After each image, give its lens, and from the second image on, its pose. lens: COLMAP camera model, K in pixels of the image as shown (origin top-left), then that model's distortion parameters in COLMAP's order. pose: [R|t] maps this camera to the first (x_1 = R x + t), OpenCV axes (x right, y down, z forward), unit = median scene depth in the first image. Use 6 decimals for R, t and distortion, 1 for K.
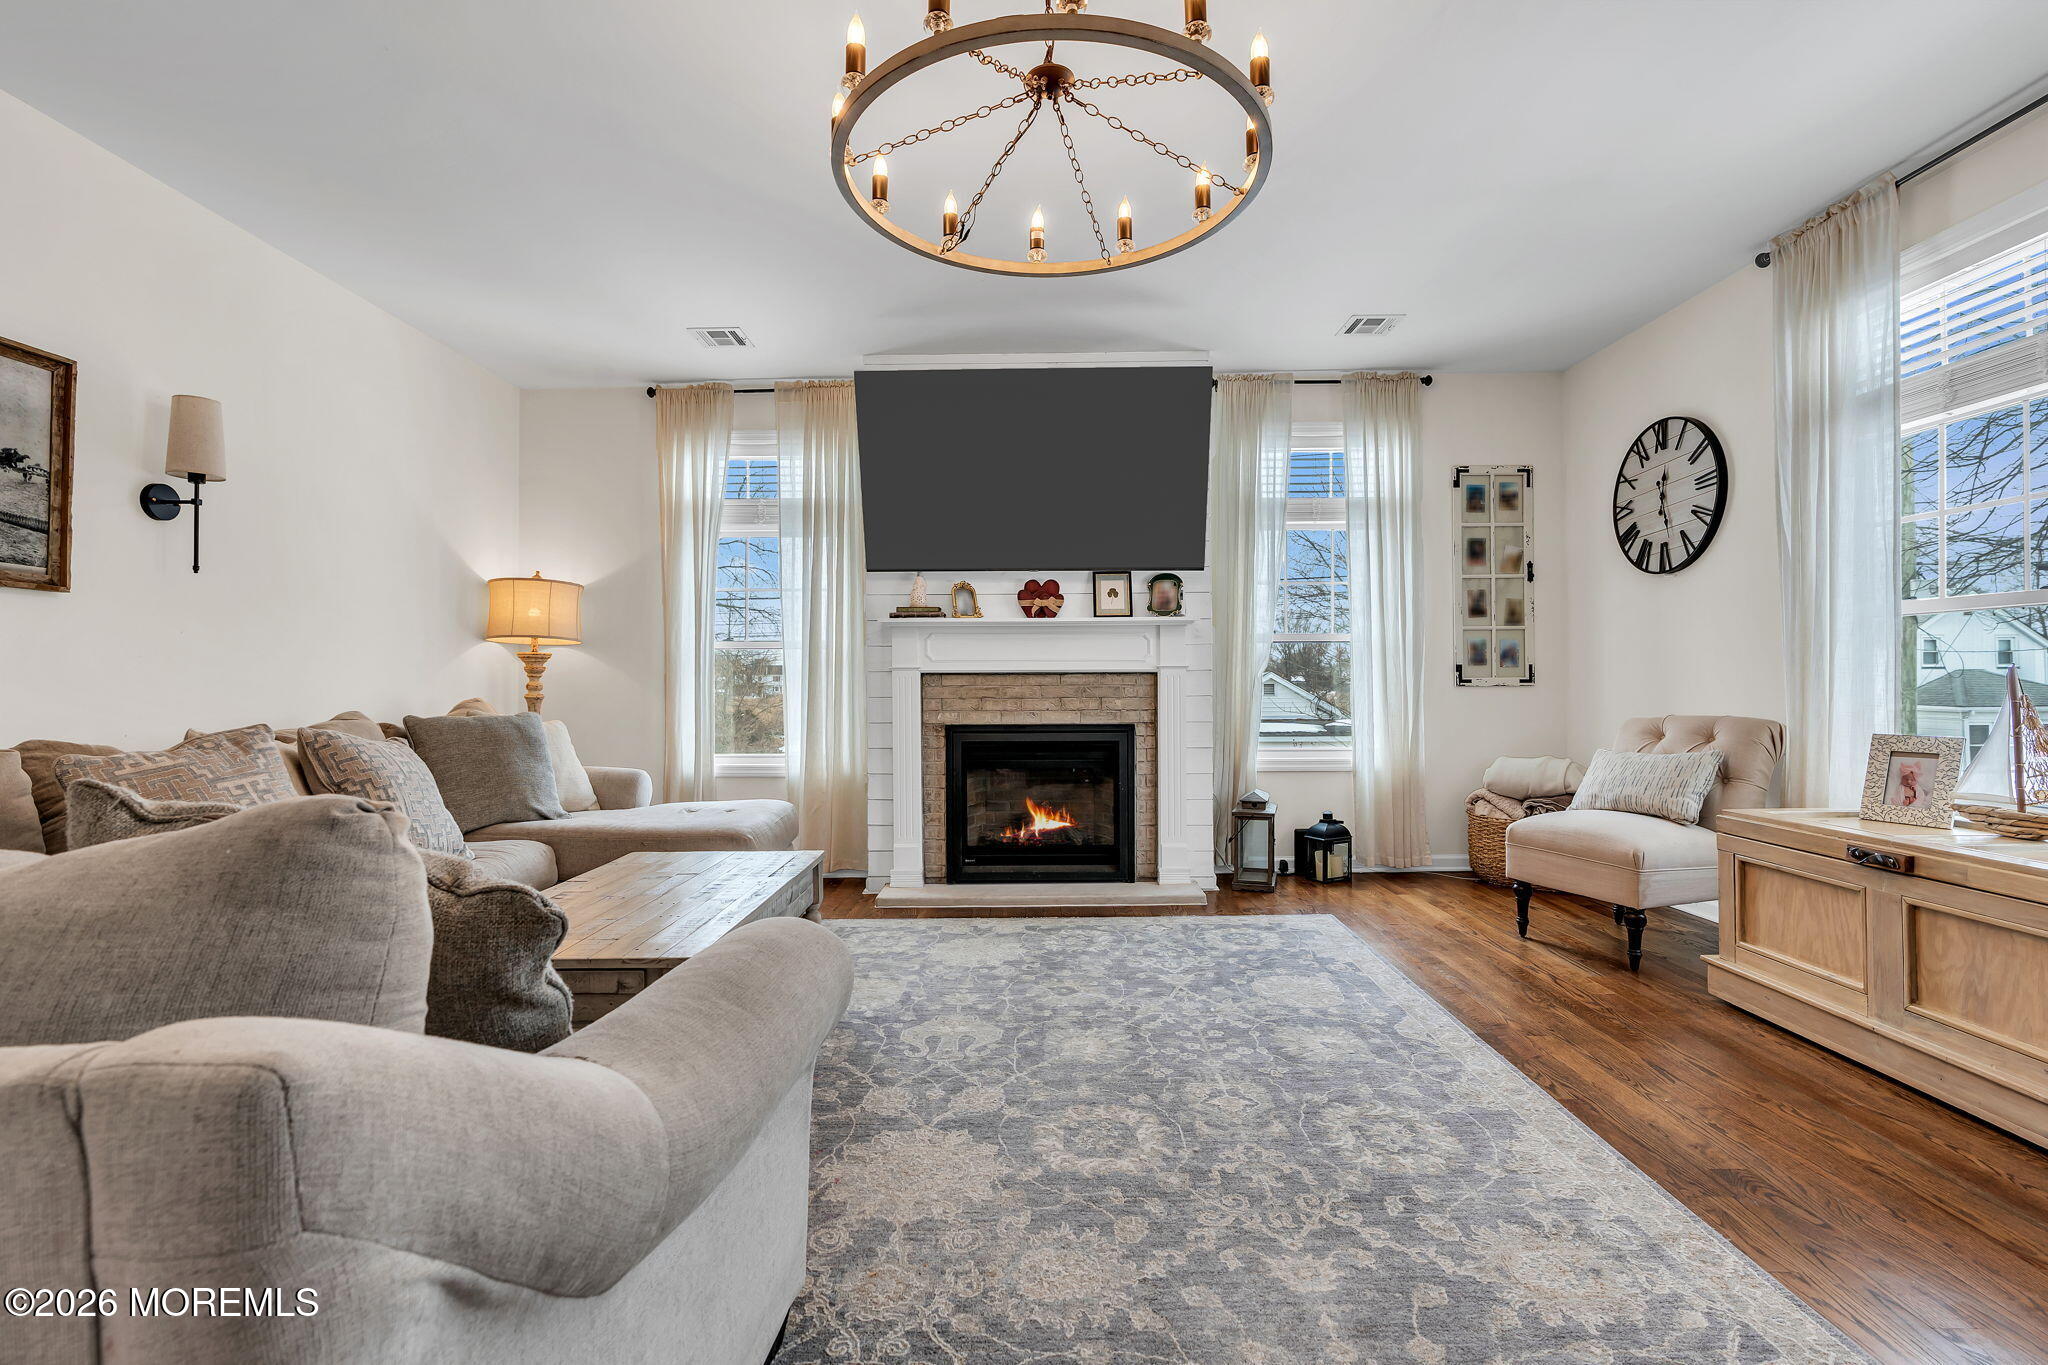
lens RADIAL K [[920.8, 0, 1024.6], [0, 920.8, 680.5], [0, 0, 1]] dist [-0.012334, 0.005193]
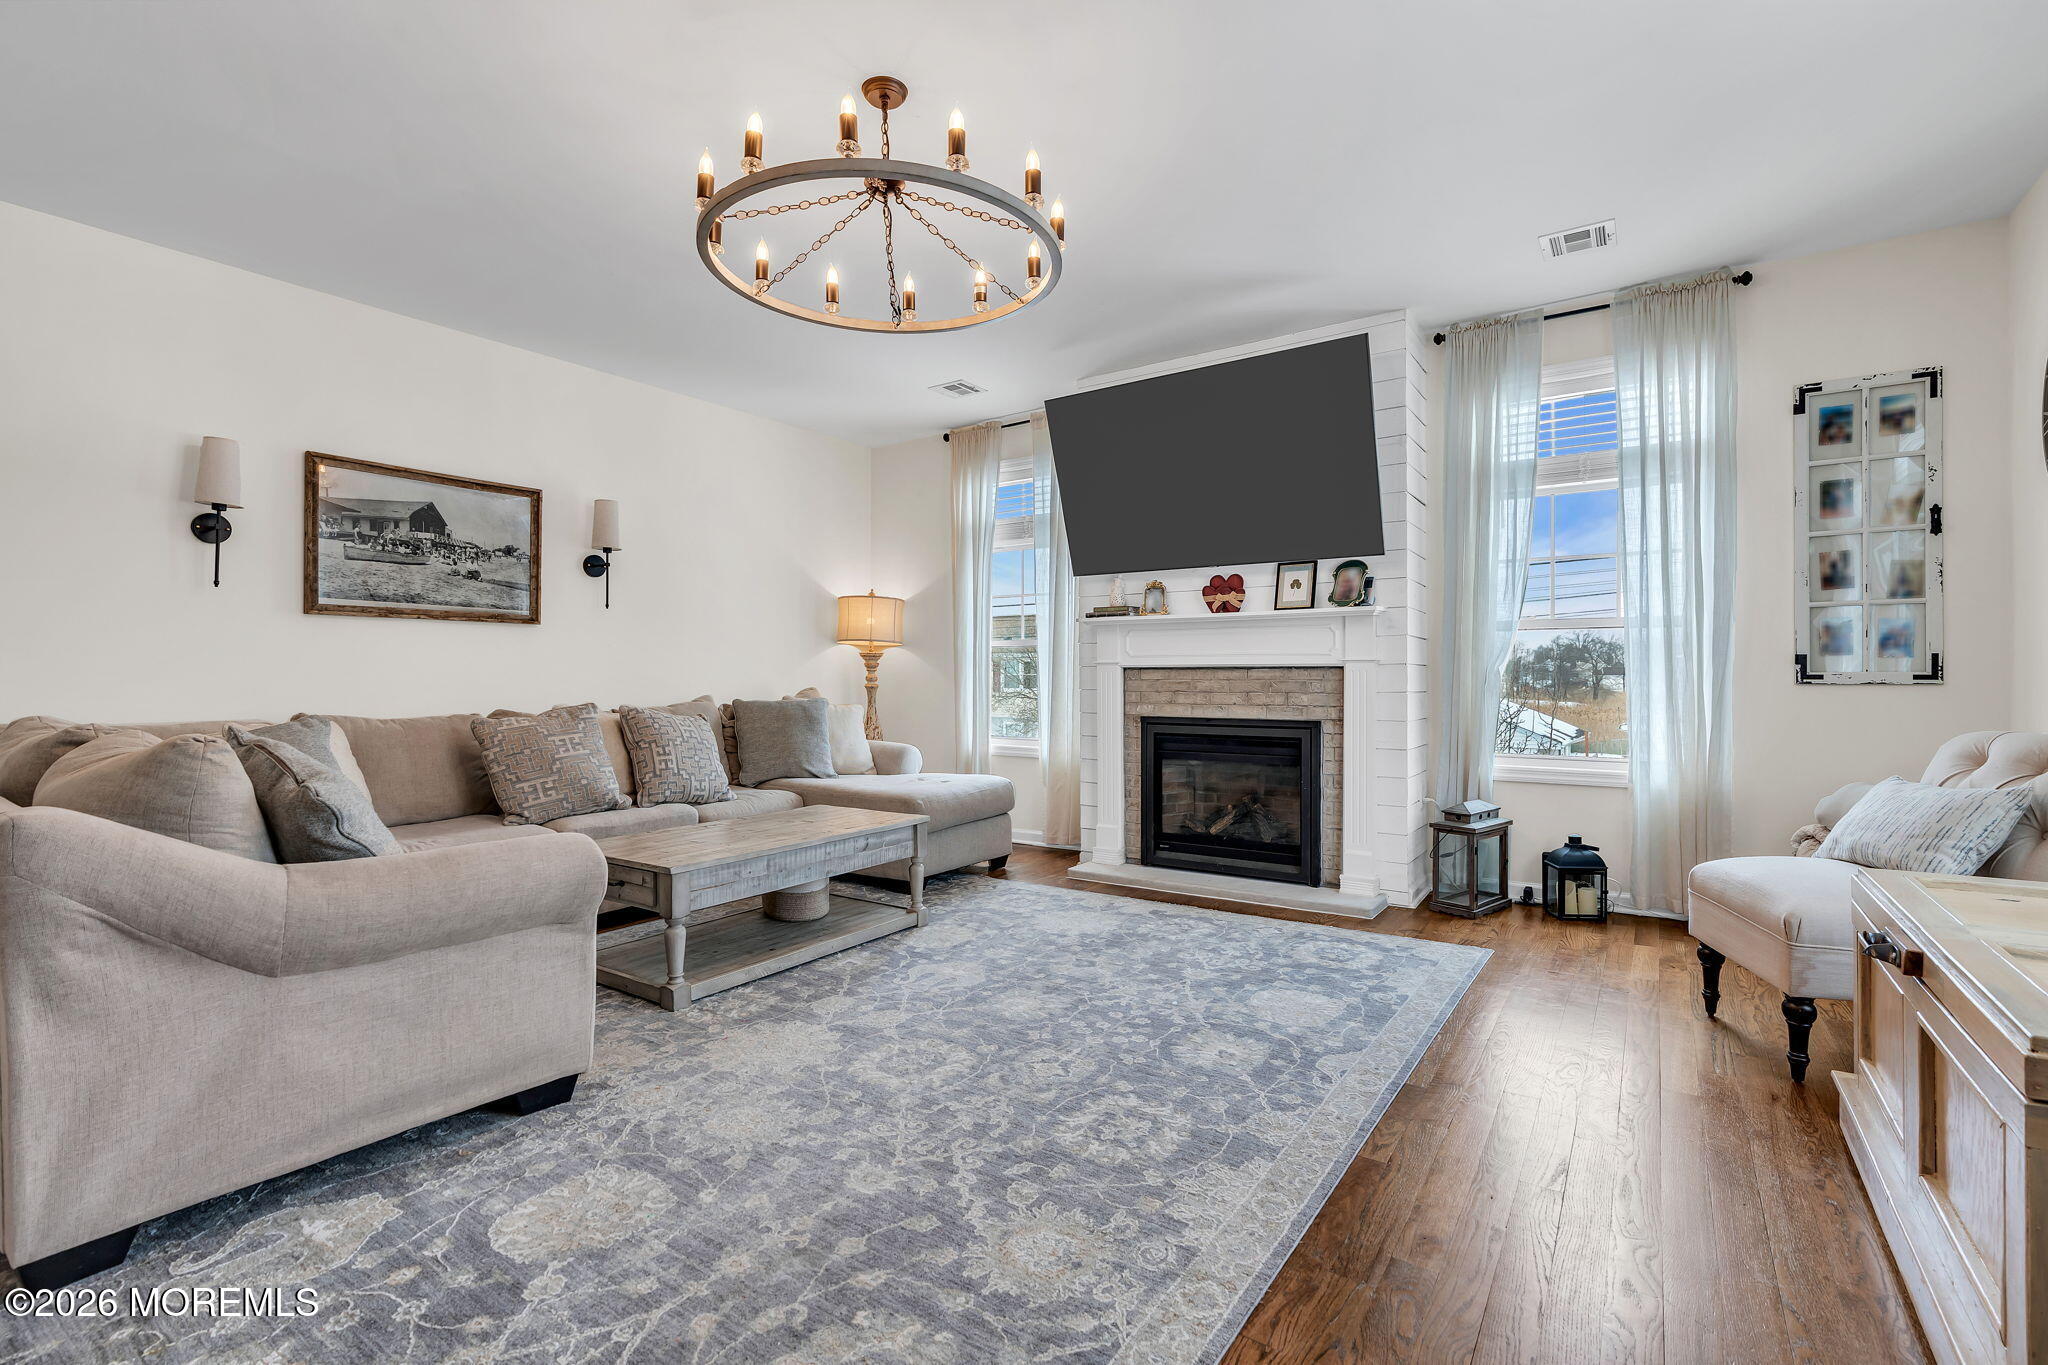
lens RADIAL K [[920.8, 0, 1022.8], [0, 920.8, 678.9], [0, 0, 1]] dist [-0.012334, 0.005193]
pose [[0.827411, 0.005506, -0.561570, 0.578561], [0.000947, 0.999937, 0.011200, -0.010331], [0.561597, -0.009799, 0.827353, 0.063149]]
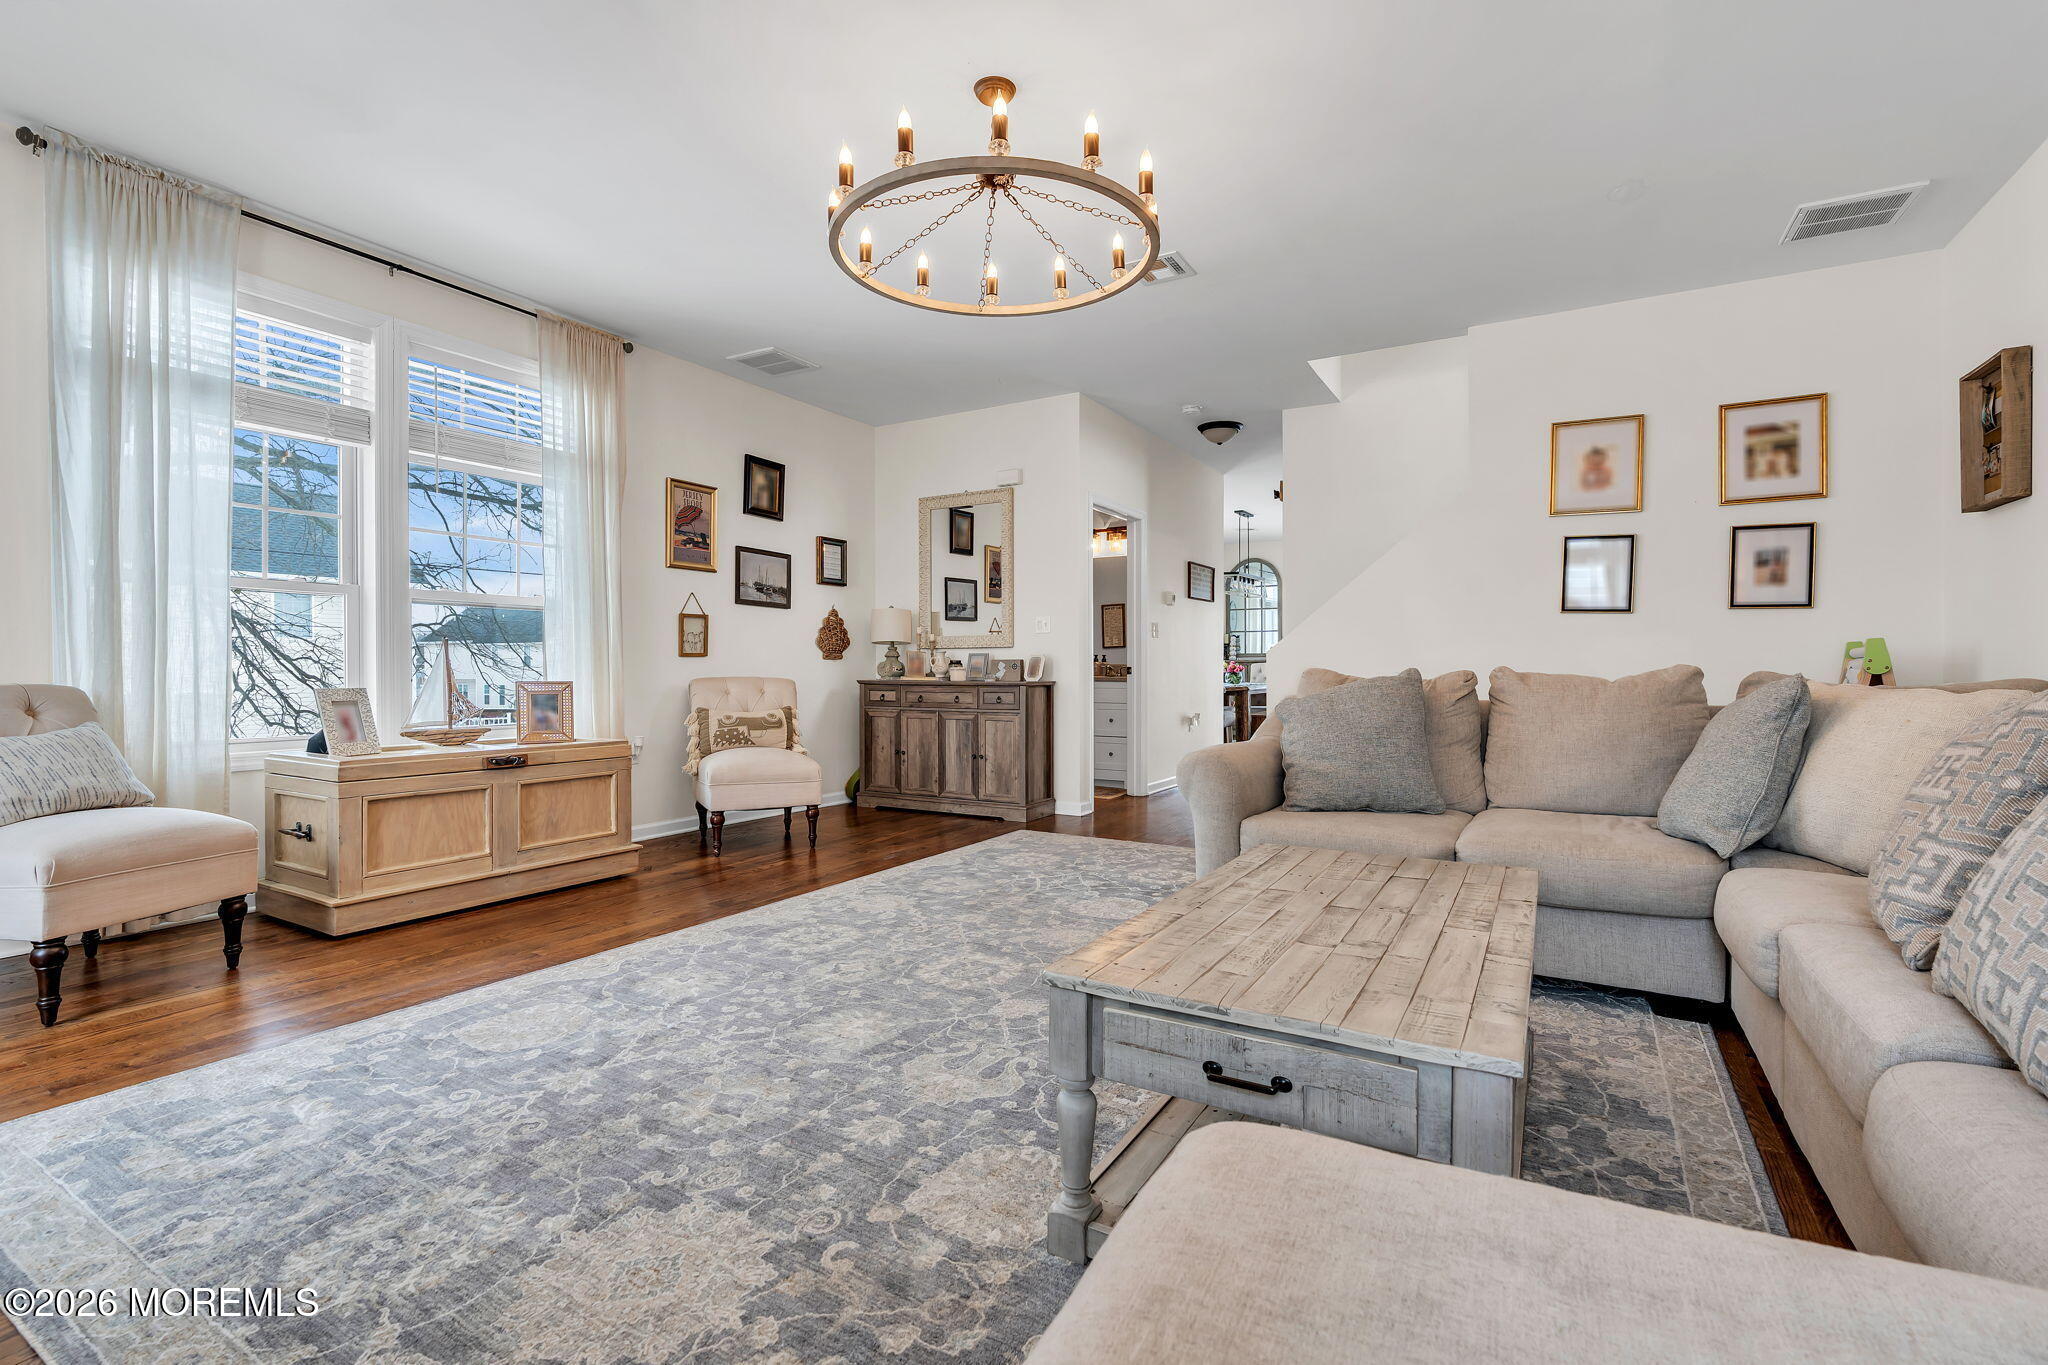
lens RADIAL K [[920.8, 0, 1029.7], [0, 920.8, 673.8], [0, 0, 1]] dist [-0.012334, 0.005193]
pose [[-0.870640, 0.002661, 0.491914, -0.444663], [0.003217, 0.999995, 0.000286, 0.037251], [-0.491911, 0.001832, -0.870644, 1.426185]]
